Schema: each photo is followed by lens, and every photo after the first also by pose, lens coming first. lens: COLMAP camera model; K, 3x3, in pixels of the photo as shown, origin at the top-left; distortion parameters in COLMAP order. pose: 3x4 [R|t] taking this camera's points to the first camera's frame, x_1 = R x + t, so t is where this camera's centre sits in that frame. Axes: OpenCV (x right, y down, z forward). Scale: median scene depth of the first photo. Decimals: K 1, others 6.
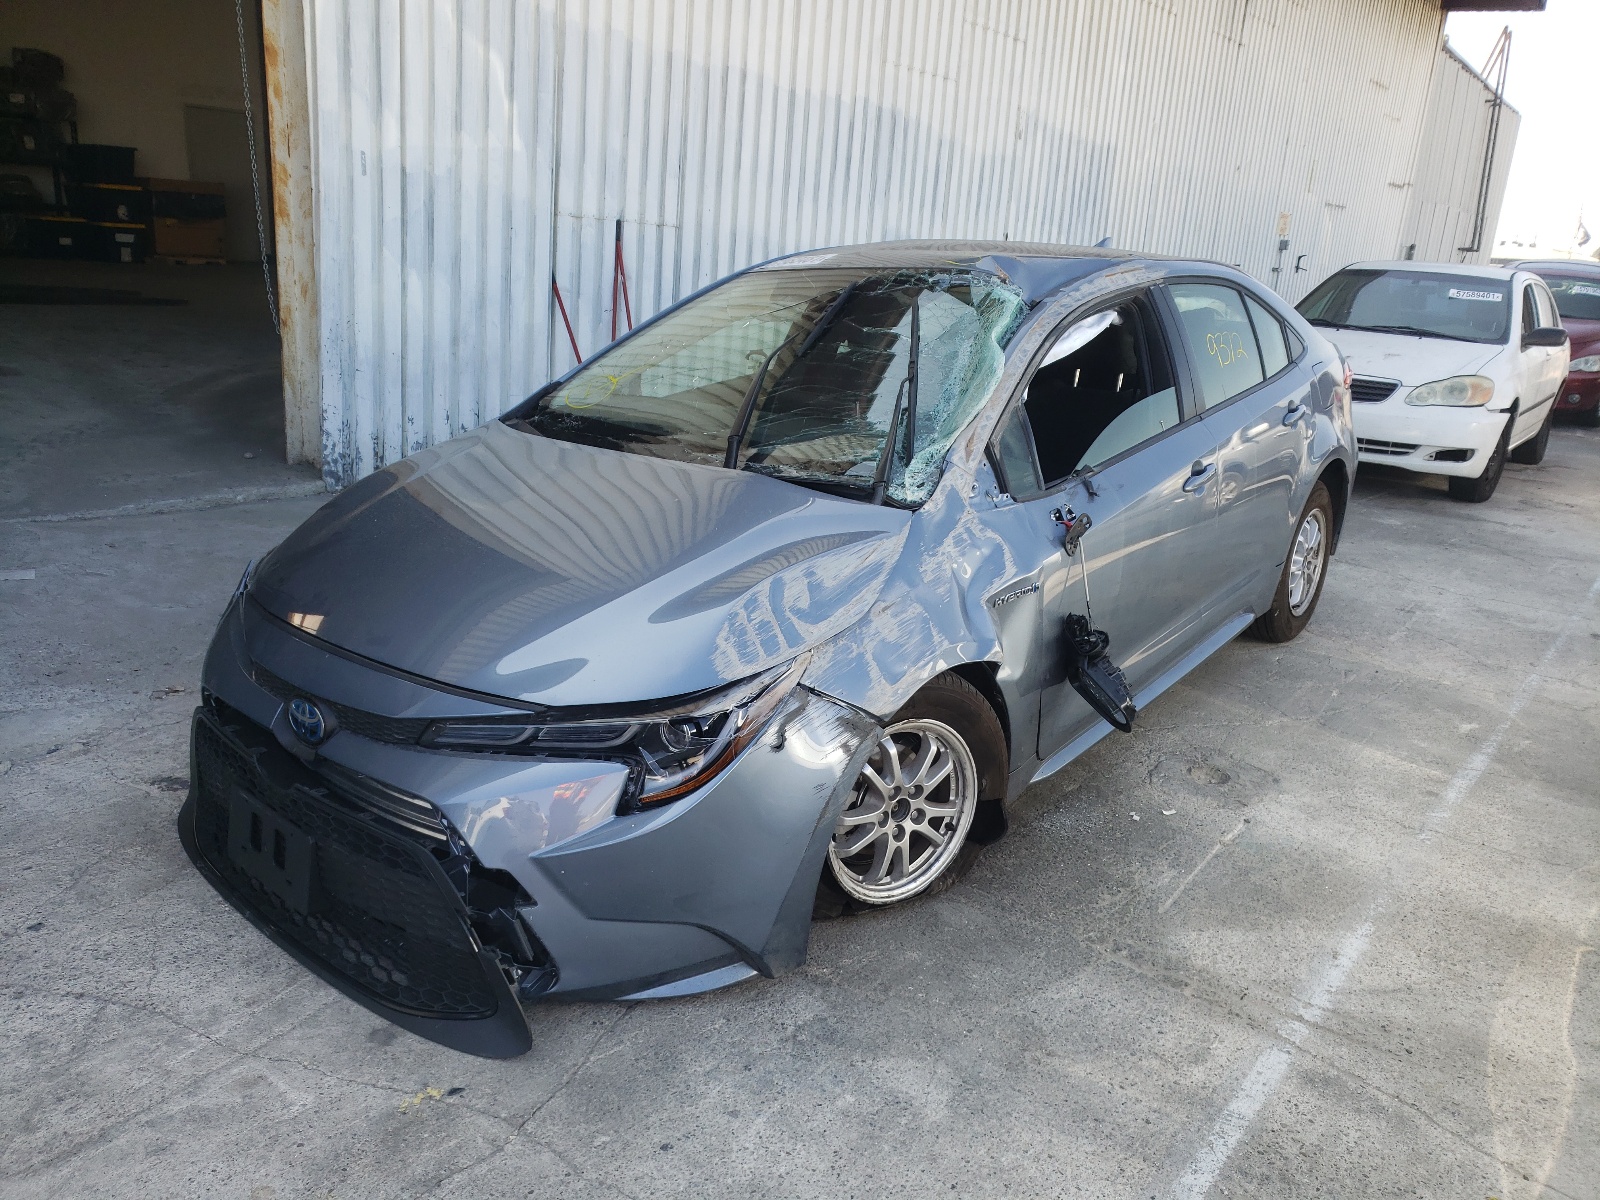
lens RADIAL K [[1181.3, 0, 800.0], [0, 1181.3, 600.0], [0, 0, 1]] dist [0.000588, 0.033433]
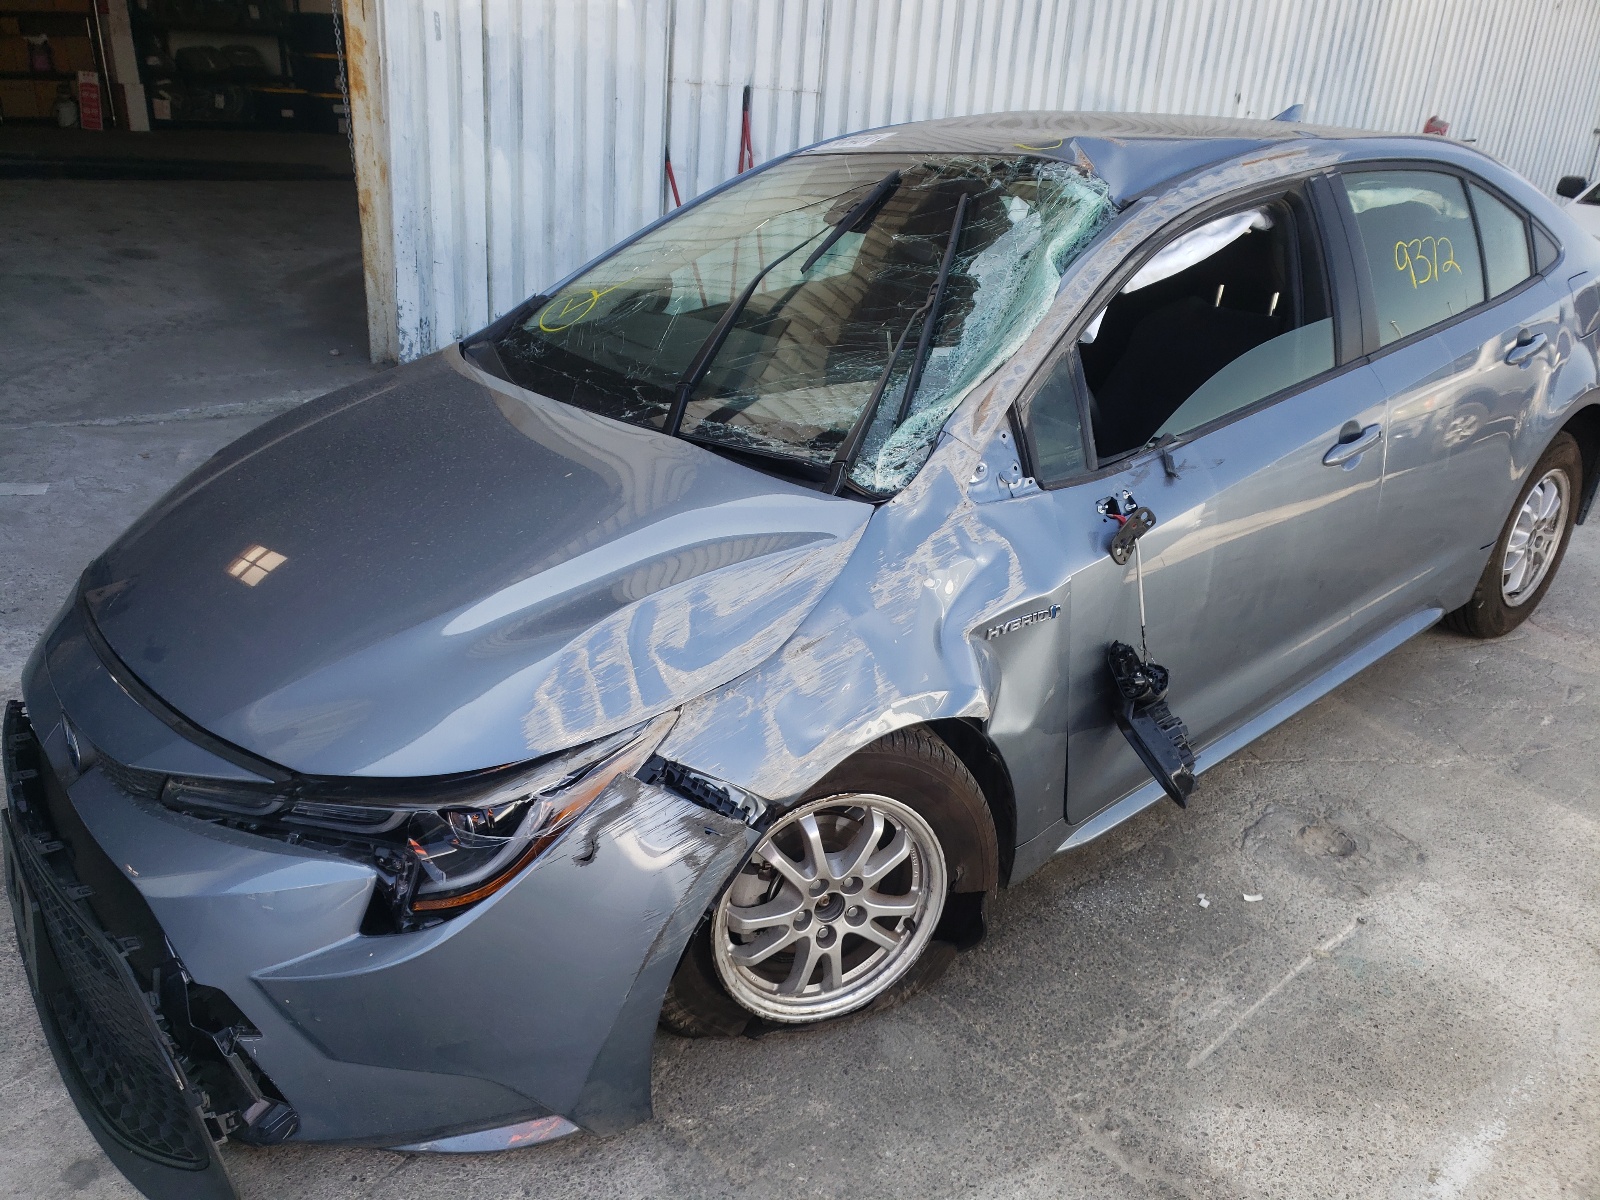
lens RADIAL K [[1218.1, 0, 800.0], [0, 1218.1, 600.0], [0, 0, 1]] dist [-0.050111, 0.117732]
pose [[0.982399, 0.061631, -0.176333, 0.153170], [-0.044715, 0.994147, 0.098349, -0.073176], [0.181362, -0.088734, 0.979405, 0.207004]]
